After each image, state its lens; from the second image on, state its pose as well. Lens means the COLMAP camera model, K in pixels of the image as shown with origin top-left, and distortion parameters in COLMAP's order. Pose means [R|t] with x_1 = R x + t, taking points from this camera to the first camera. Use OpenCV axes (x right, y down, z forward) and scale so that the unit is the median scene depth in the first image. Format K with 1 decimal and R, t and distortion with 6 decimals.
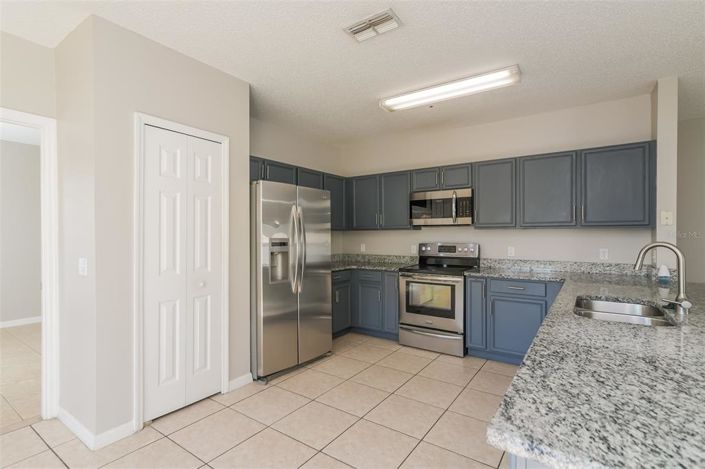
lens RADIAL K [[343.5, 0, 352.5], [0, 343.5, 234.5], [0, 0, 1]] dist [0.000640, 0.000187]
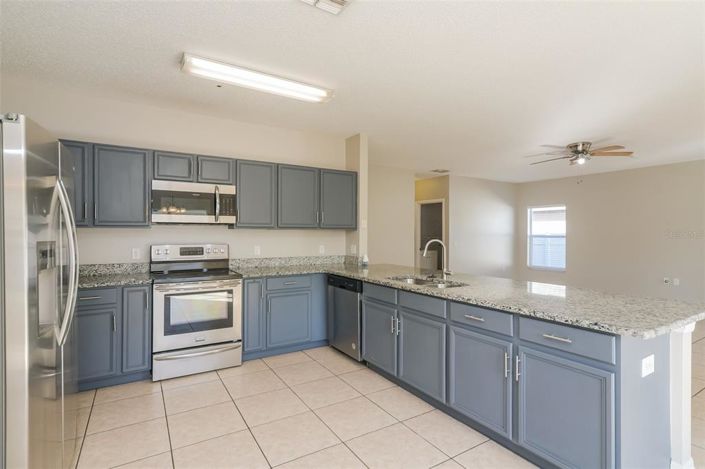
lens RADIAL K [[343.5, 0, 352.5], [0, 343.5, 234.5], [0, 0, 1]] dist [0.000640, 0.000187]
pose [[0.397700, -0.000879, 0.917515, -0.396002], [-0.006047, 0.999975, 0.003579, -0.005244], [-0.917496, -0.006972, 0.397685, 0.325717]]
